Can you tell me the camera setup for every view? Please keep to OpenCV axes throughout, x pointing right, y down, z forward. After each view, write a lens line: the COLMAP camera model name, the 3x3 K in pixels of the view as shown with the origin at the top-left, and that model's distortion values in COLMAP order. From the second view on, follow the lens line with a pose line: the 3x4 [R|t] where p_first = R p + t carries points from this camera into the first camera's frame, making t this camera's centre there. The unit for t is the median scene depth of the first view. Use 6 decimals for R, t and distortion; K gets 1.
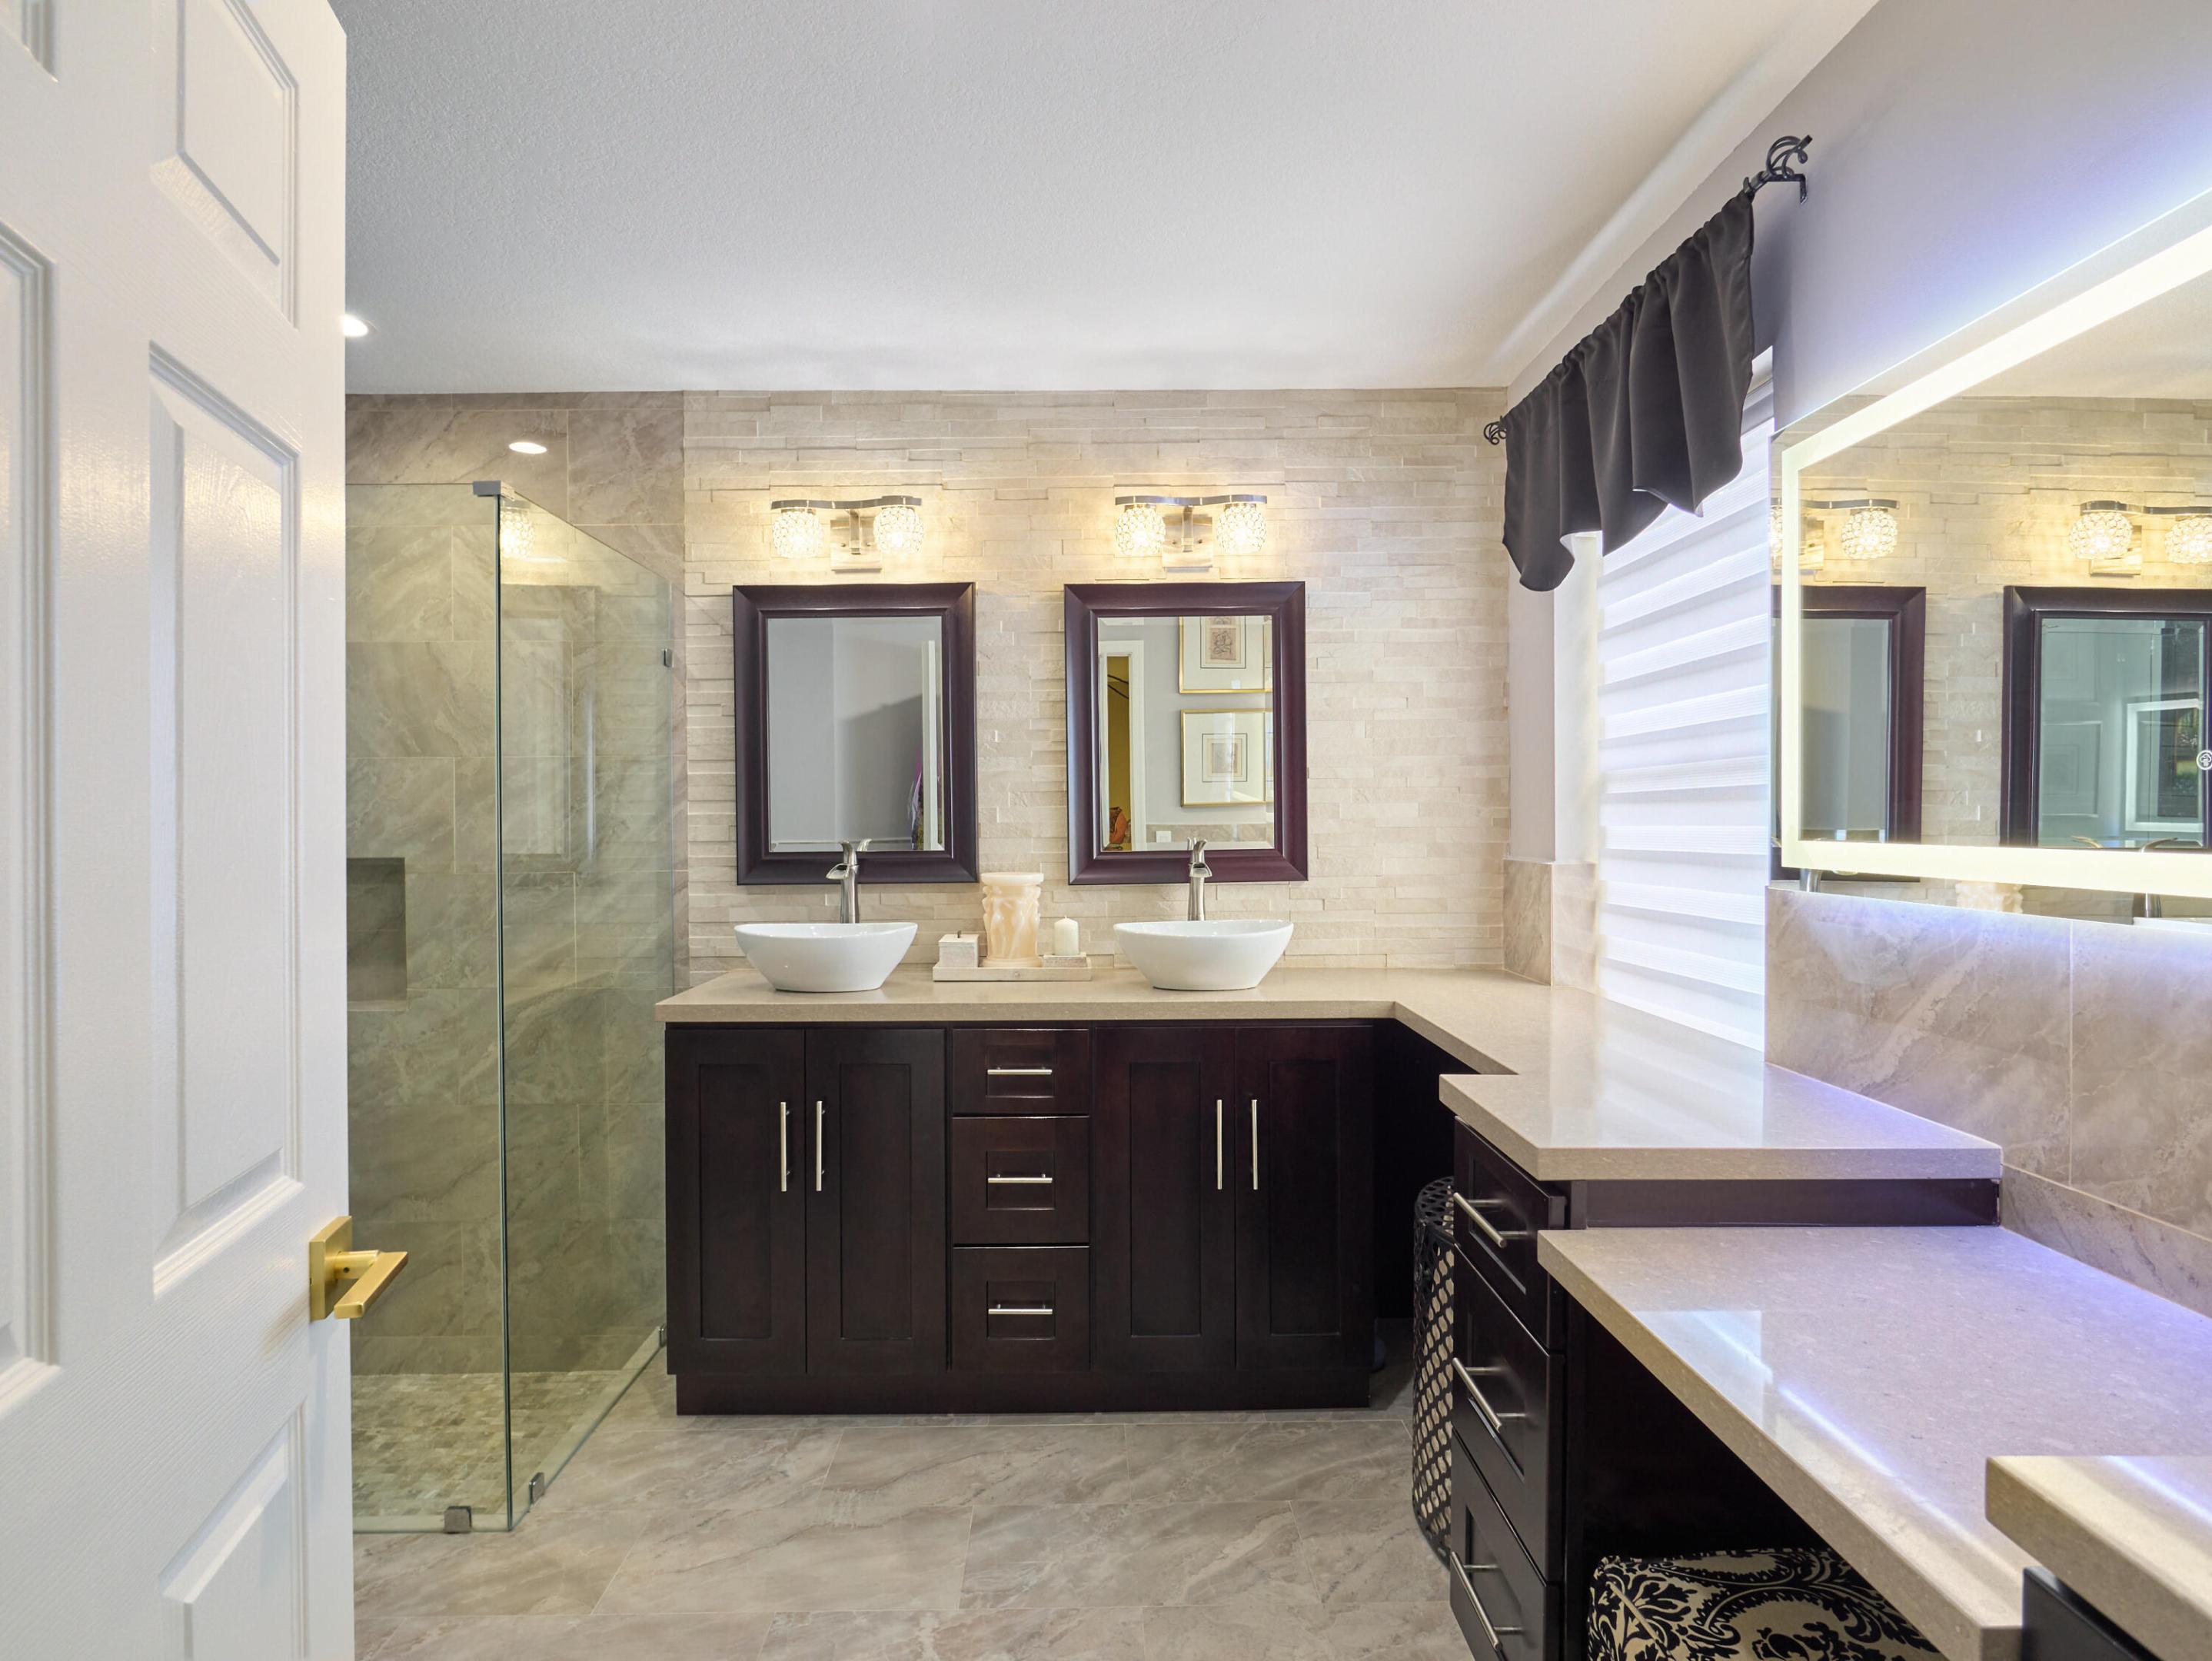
lens RADIAL K [[1182.8, 0, 1102.3], [0, 1182.8, 819.4], [0, 0, 1]] dist [-0.018600, 0.002895]
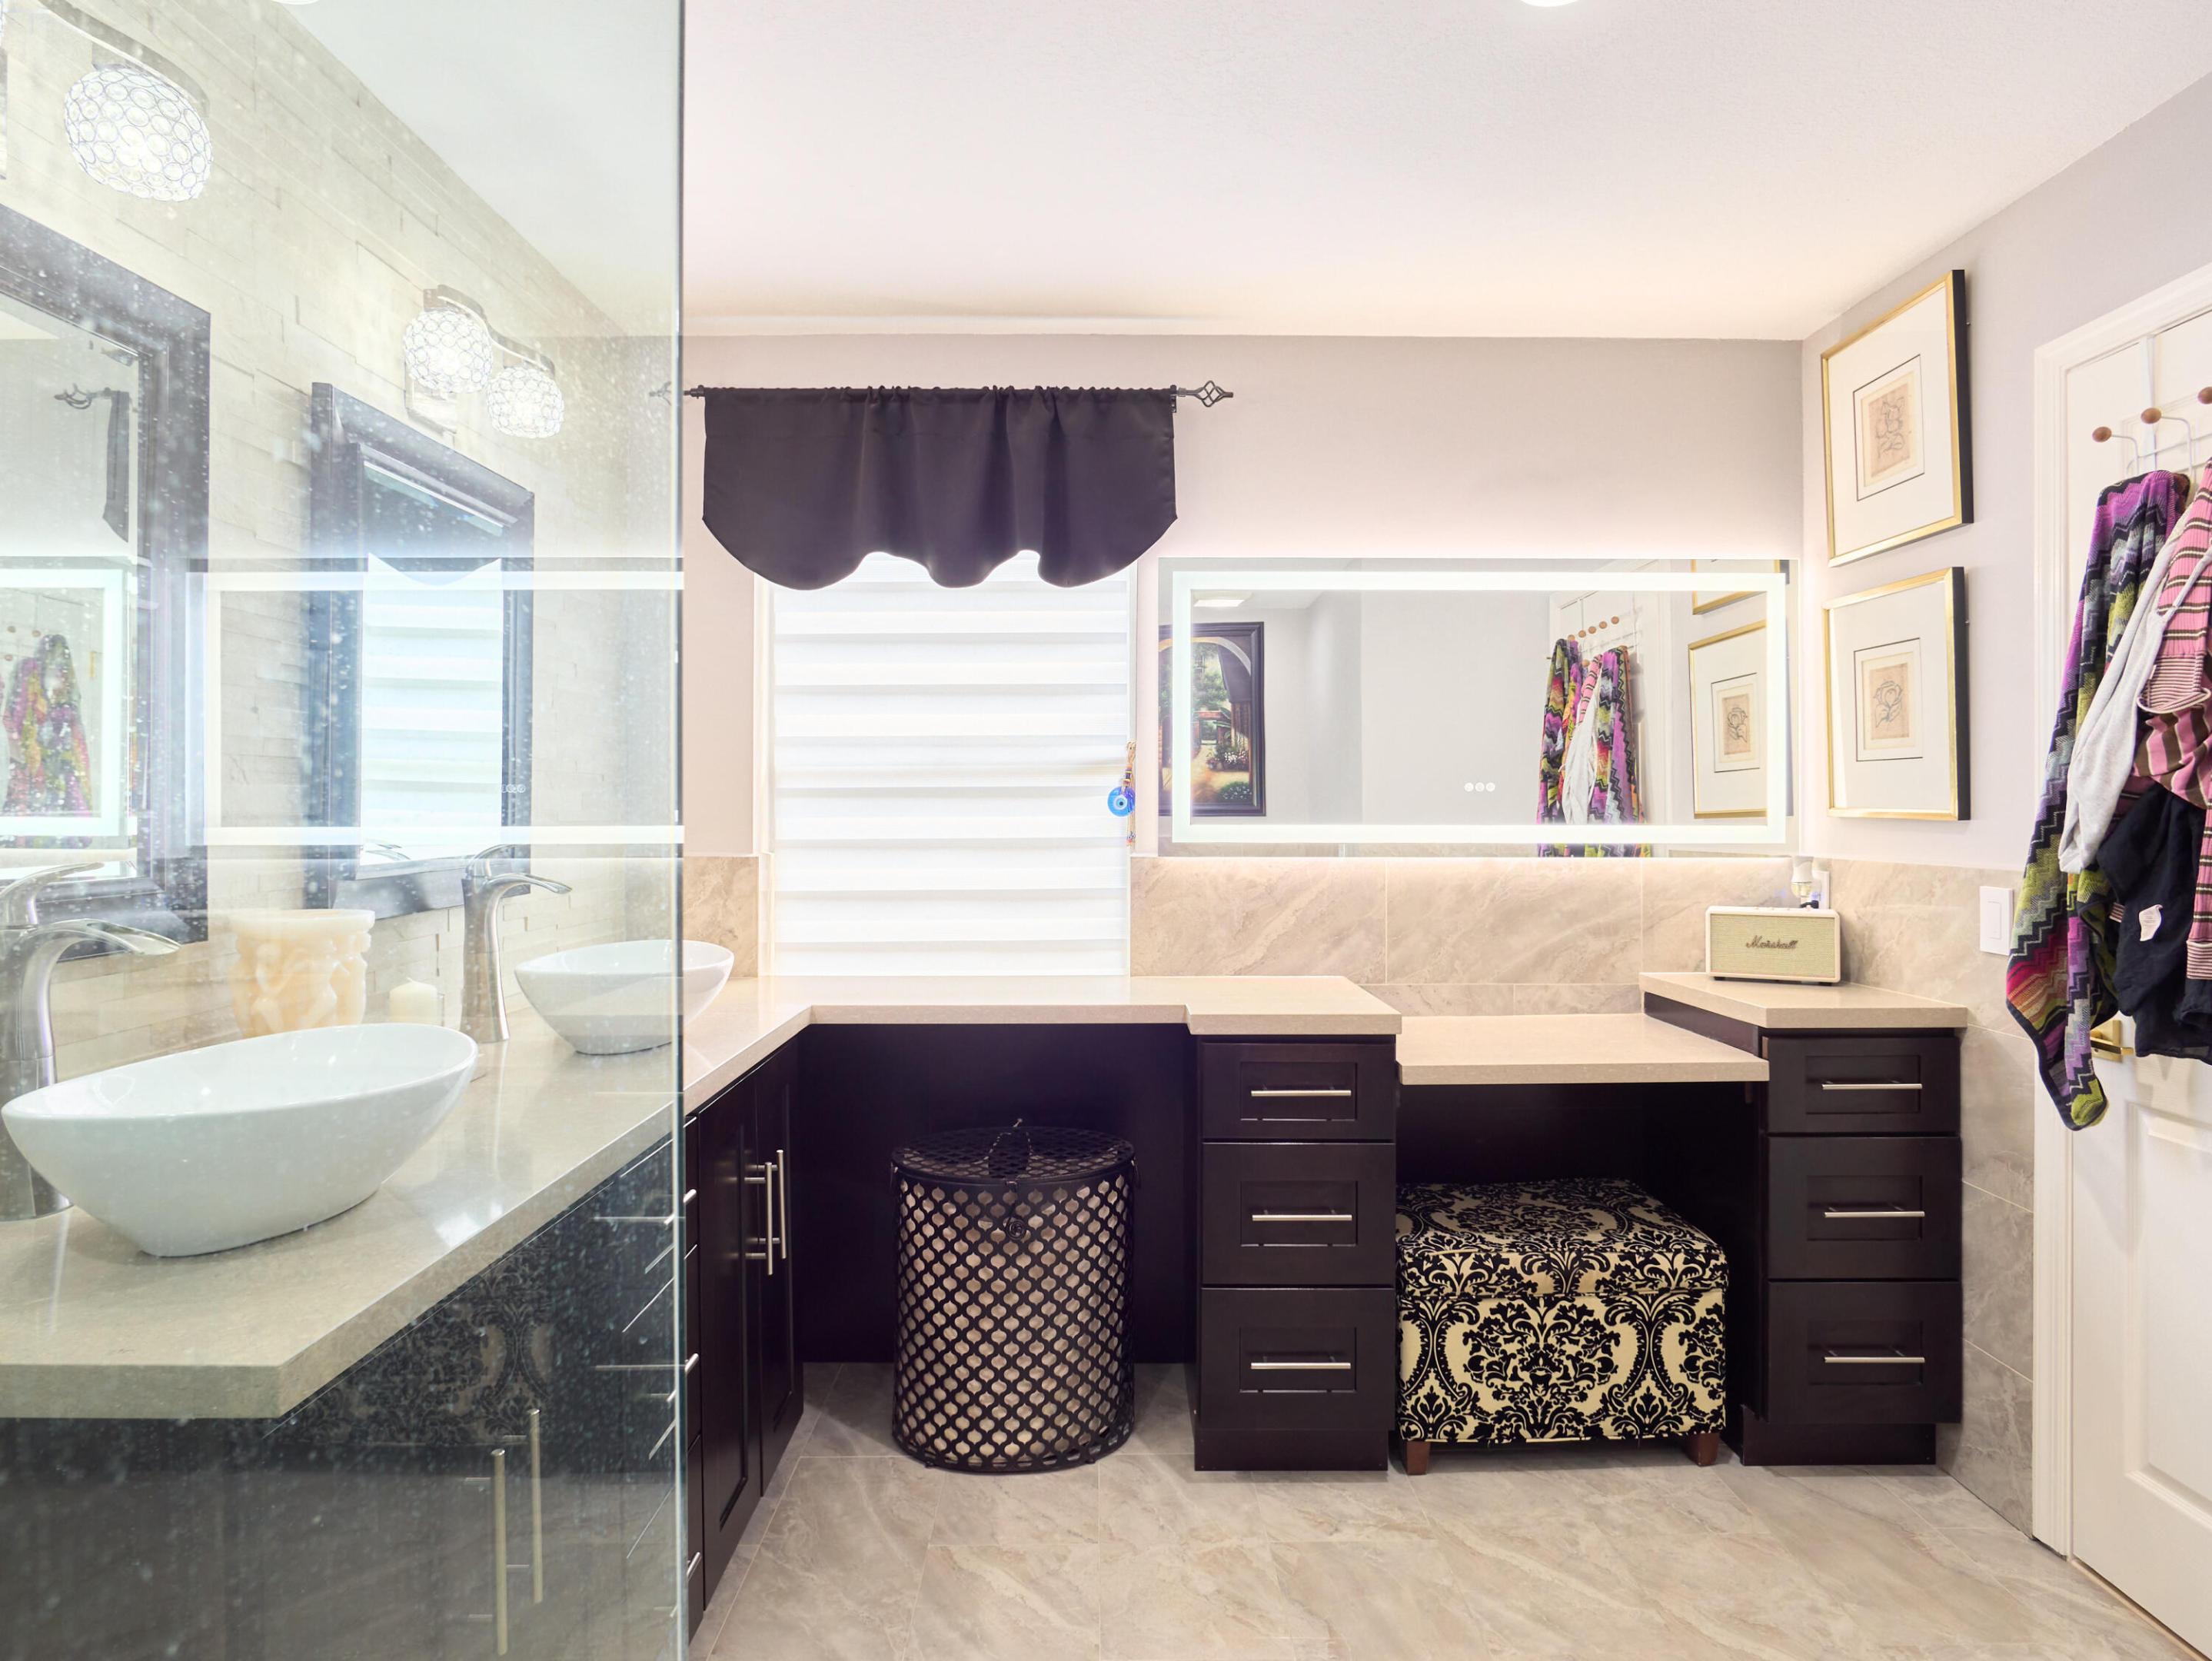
lens RADIAL K [[1182.8, 0, 1102.3], [0, 1182.8, 819.4], [0, 0, 1]] dist [-0.018600, 0.002895]
pose [[0.024236, 0.000818, 0.999706, -1.187114], [0.002913, 0.999995, -0.000889, 0.013615], [-0.999702, 0.002933, 0.024233, 1.299886]]
